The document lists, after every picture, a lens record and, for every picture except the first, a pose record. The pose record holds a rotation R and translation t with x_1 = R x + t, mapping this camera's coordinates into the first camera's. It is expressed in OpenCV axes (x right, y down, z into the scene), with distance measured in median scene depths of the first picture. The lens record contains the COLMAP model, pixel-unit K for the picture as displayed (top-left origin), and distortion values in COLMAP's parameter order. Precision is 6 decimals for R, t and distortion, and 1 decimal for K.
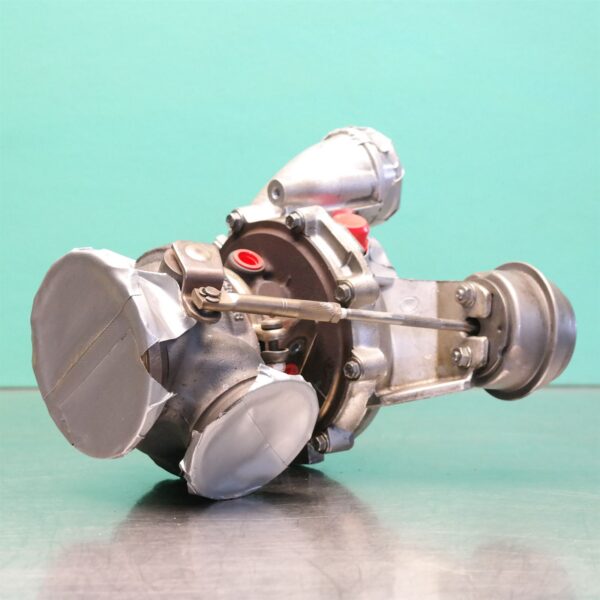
lens RADIAL K [[1653.5, 0, 300.4], [0, 1653.5, 300.0], [0, 0, 1]] dist [0.113649, 0.000000]
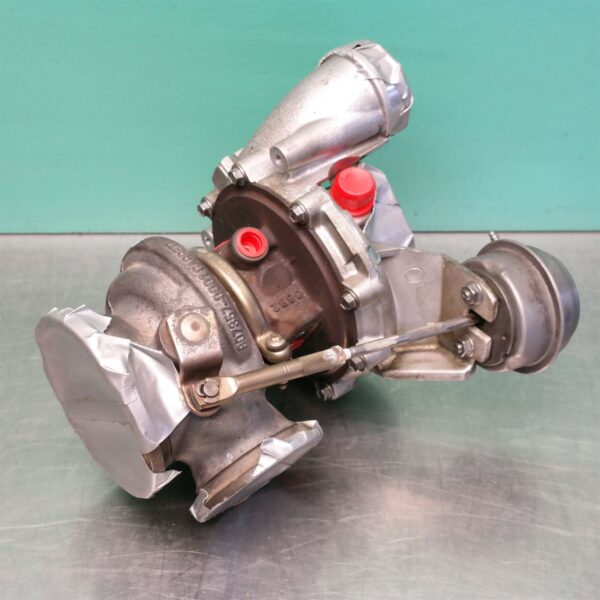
lens RADIAL K [[1102.9, 0, 300.2], [0, 1102.9, 301.5], [0, 0, 1]] dist [-0.050457, 0.000000]
pose [[0.999683, -0.007140, -0.024153, 0.013183], [0.018984, 0.843820, 0.536290, -0.353844], [0.016552, -0.536579, 0.843688, 0.442082]]
